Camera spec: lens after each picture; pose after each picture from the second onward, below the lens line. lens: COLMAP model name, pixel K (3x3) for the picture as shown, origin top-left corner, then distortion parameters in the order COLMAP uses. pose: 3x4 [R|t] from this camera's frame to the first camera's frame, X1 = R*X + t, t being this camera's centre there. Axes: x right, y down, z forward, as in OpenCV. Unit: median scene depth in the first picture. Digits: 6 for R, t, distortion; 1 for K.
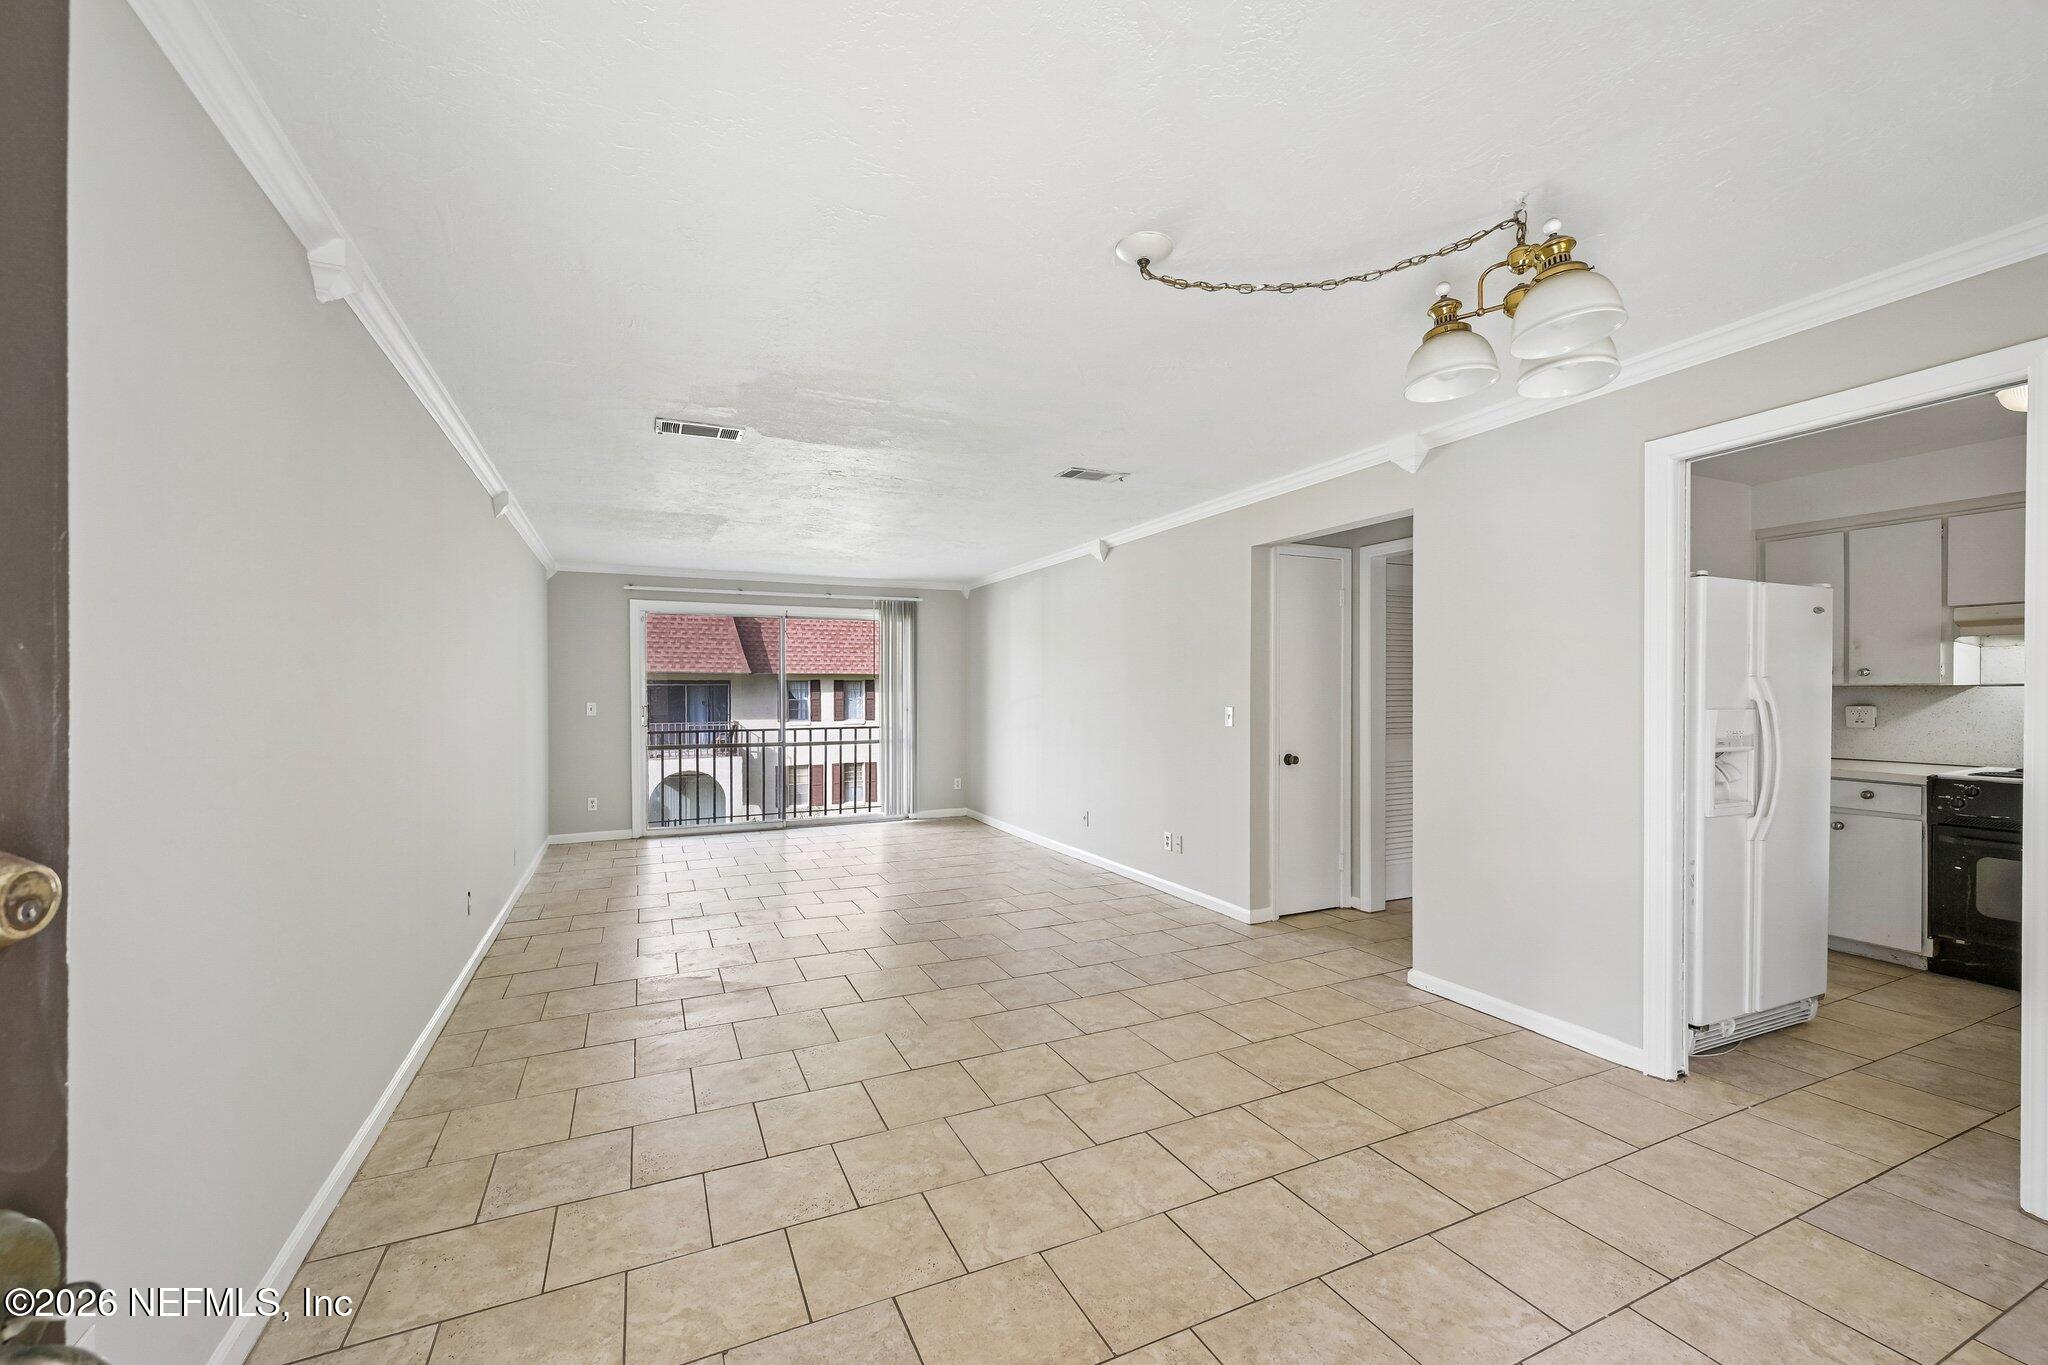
lens RADIAL K [[817.2, 0, 1031.9], [0, 817.2, 684.8], [0, 0, 1]] dist [0.000603, 0.000081]
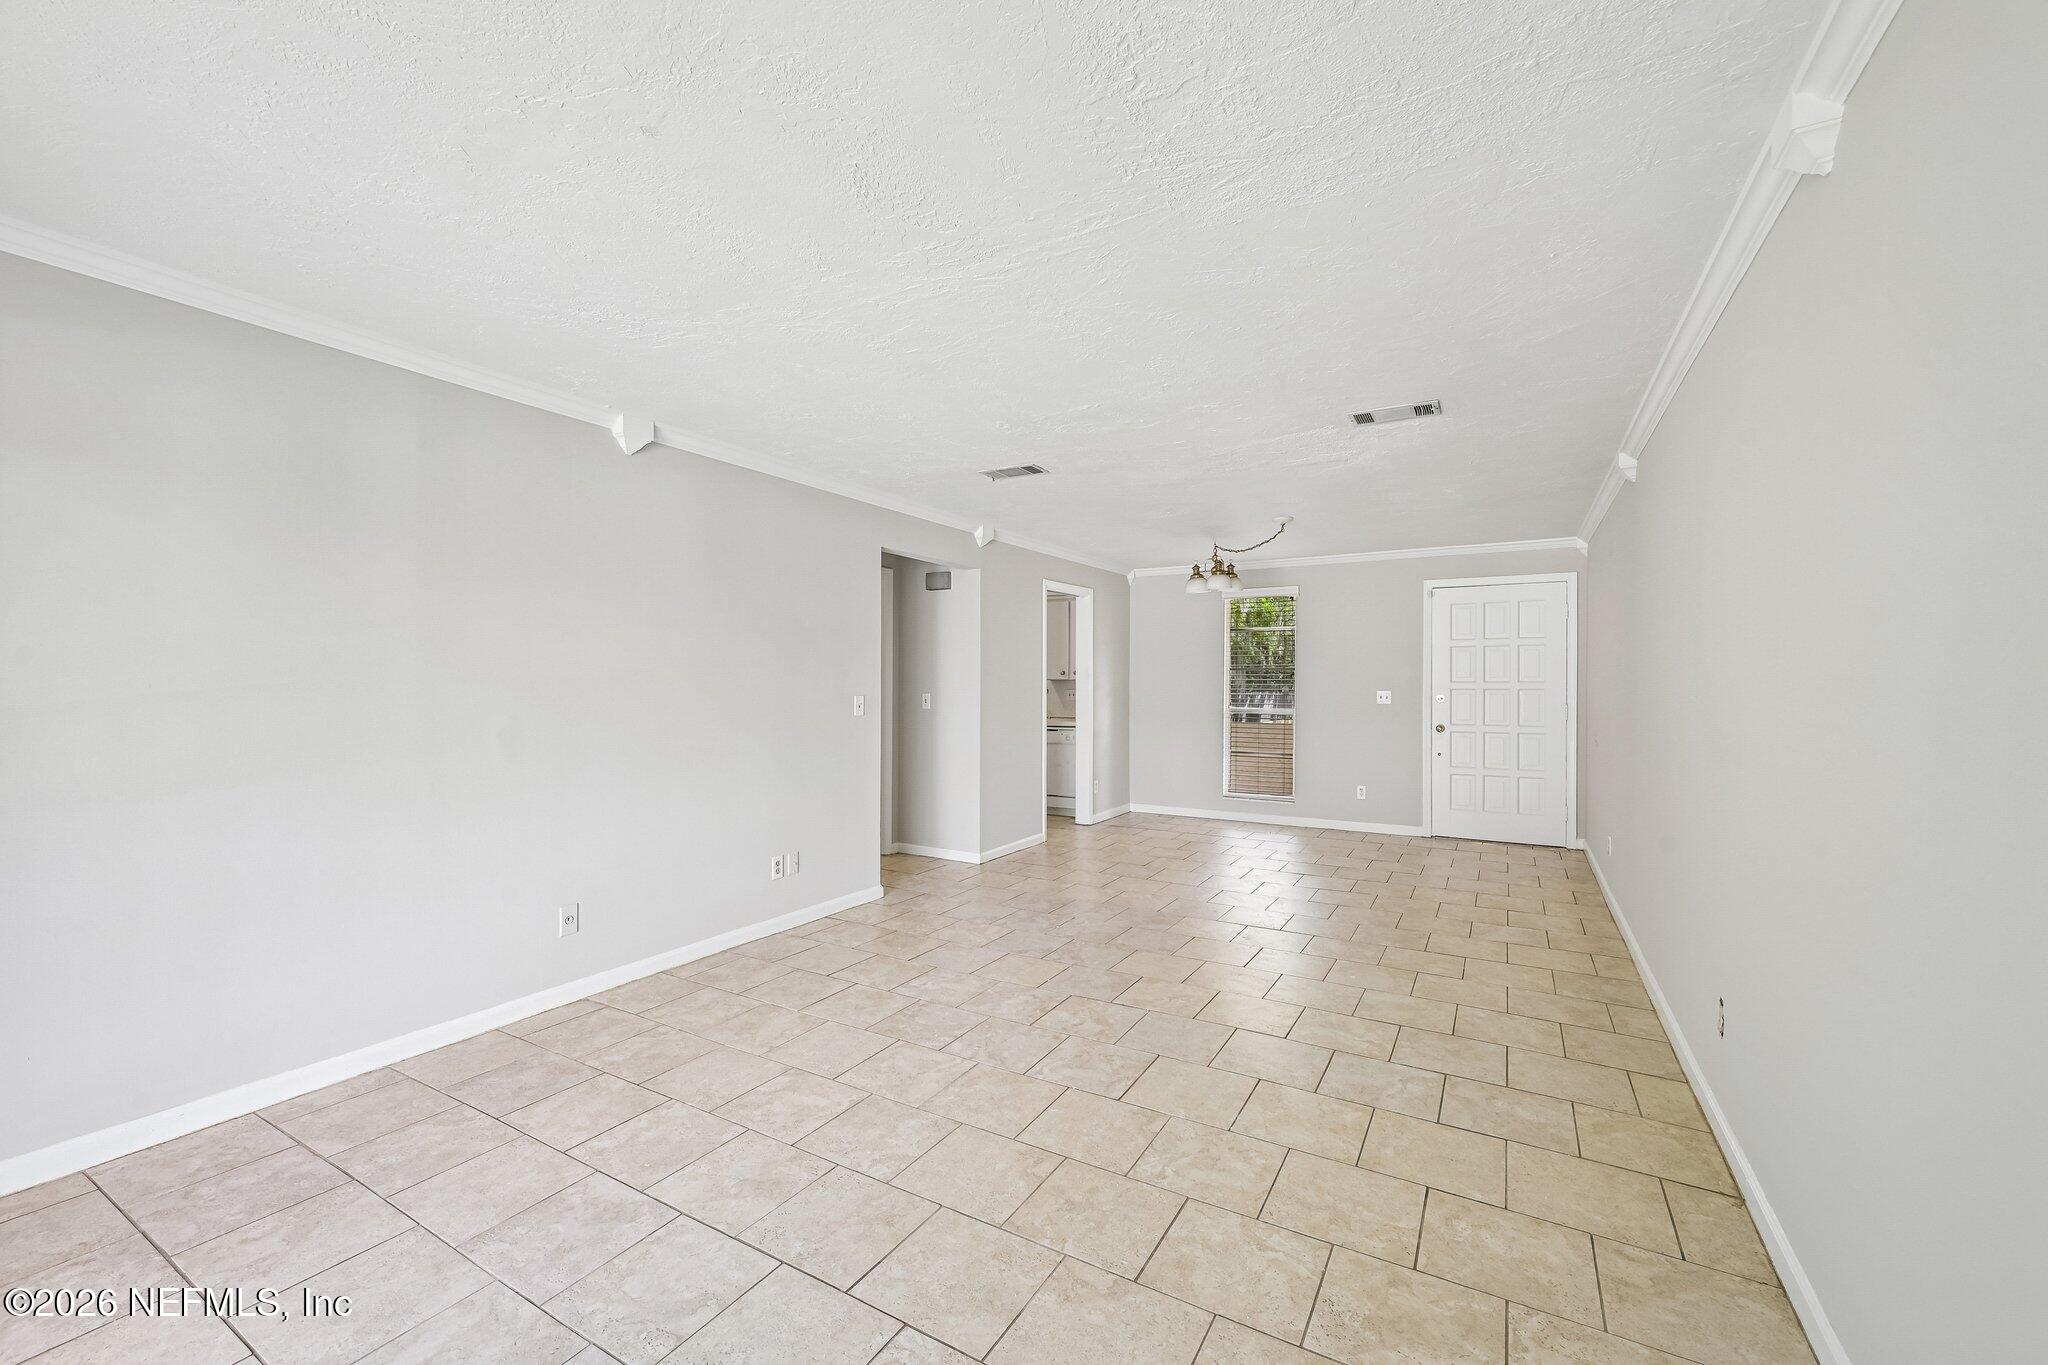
lens RADIAL K [[817.2, 0, 1031.9], [0, 817.2, 684.8], [0, 0, 1]] dist [0.000603, 0.000081]
pose [[-0.564426, 0.000086, 0.825483, -0.723729], [-0.009768, 0.999929, -0.006783, 0.018000], [-0.825426, -0.011892, -0.564386, 1.427212]]
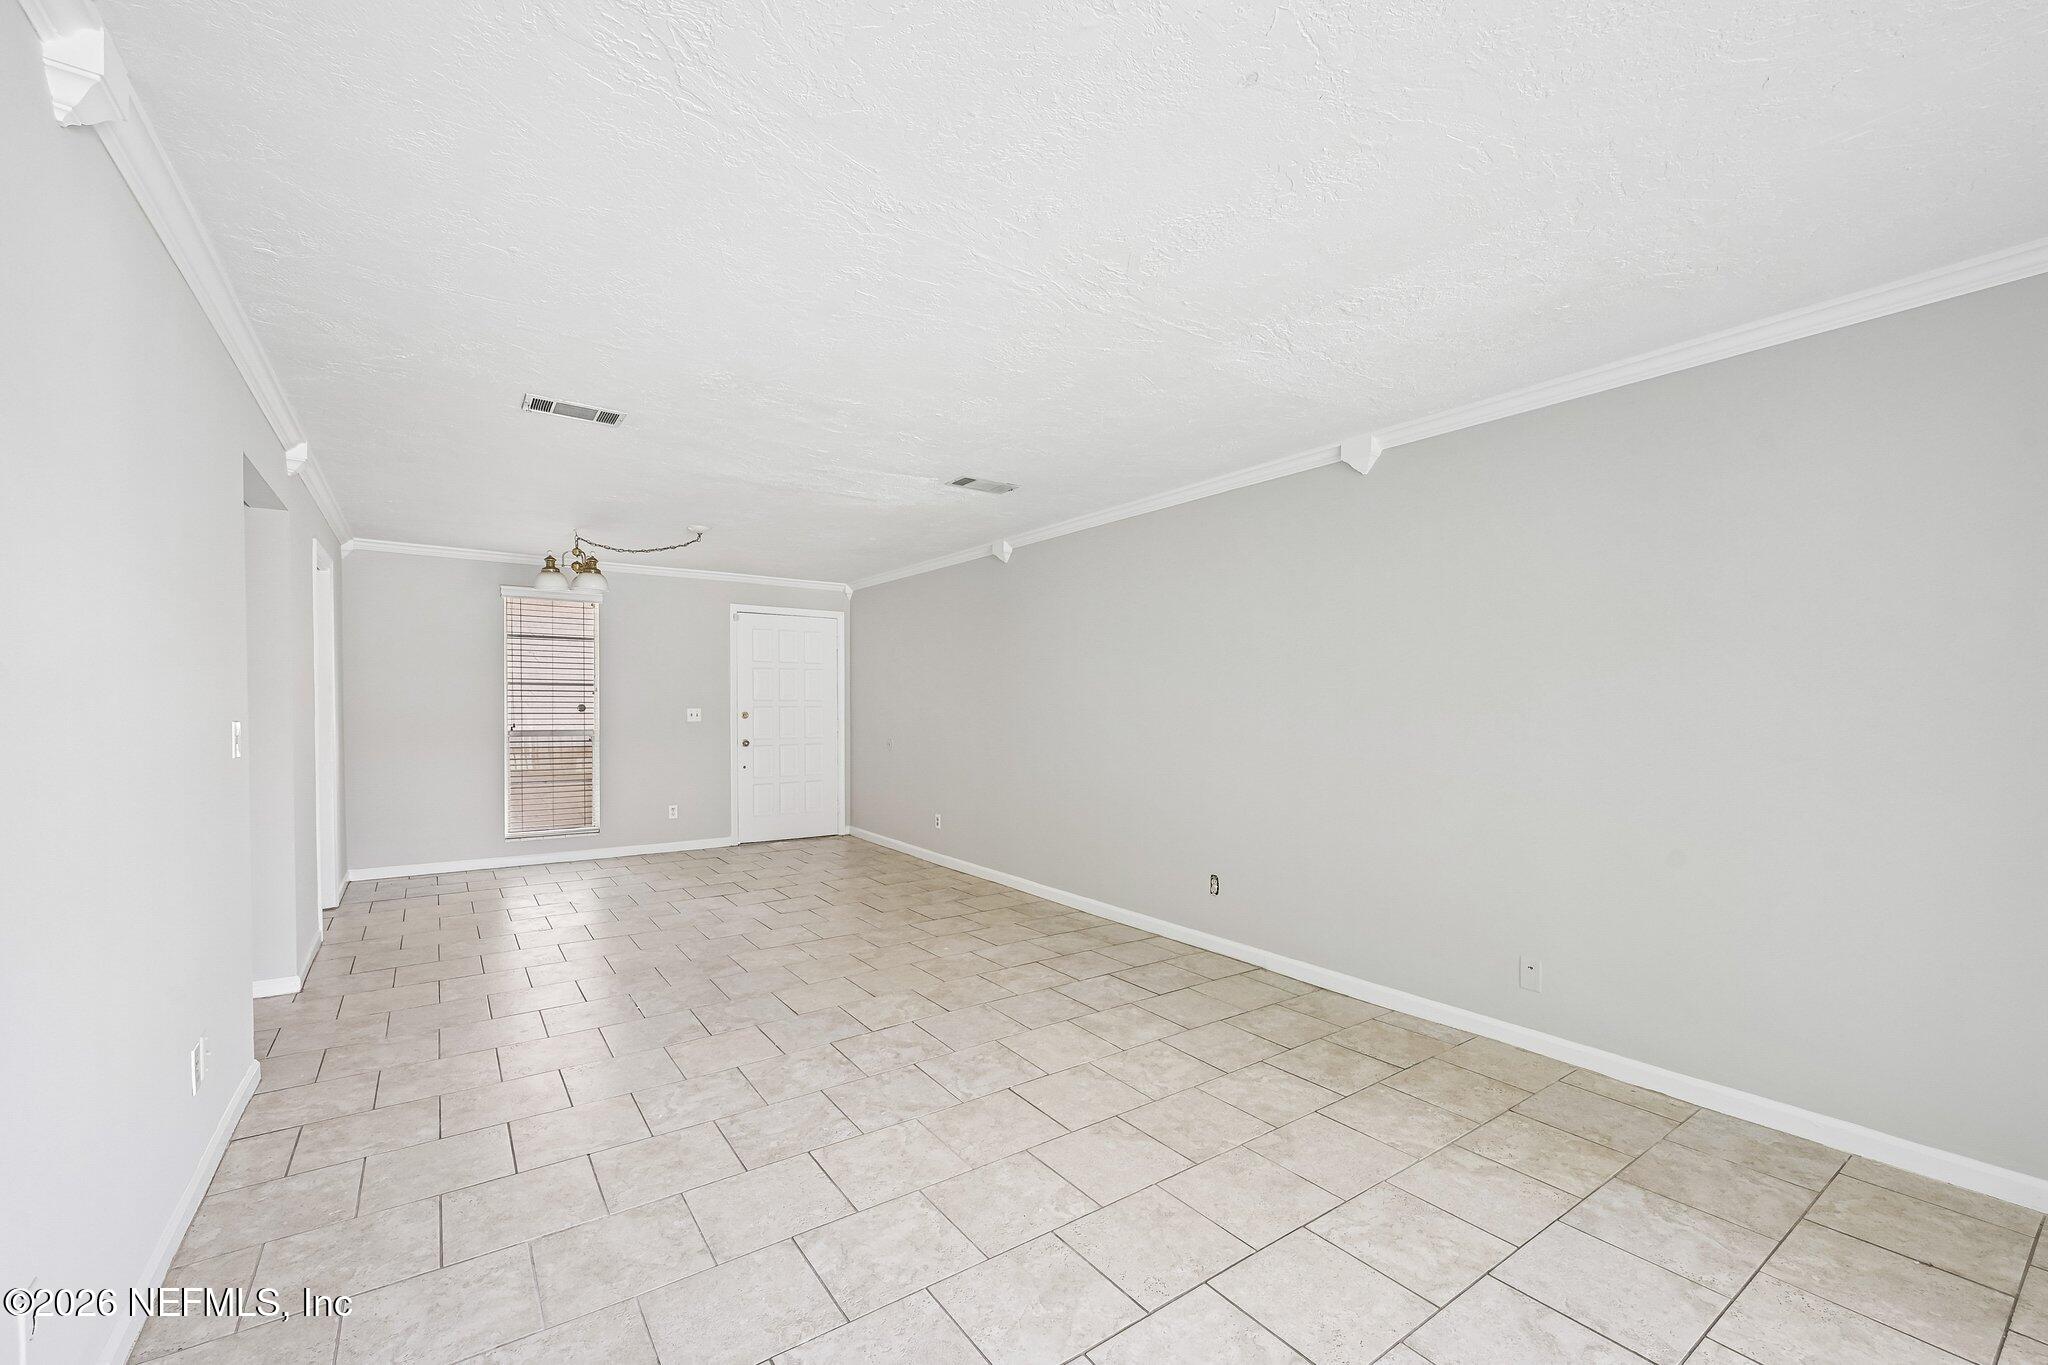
lens RADIAL K [[833.2, 0, 1024.3], [0, 833.2, 719.0], [0, 0, 1]] dist [0.000301, -0.000114]
pose [[-0.985255, -0.000141, -0.171094, -0.182808], [-0.001259, 0.999979, 0.006423, 0.021161], [0.171089, 0.006544, -0.985234, 1.676196]]
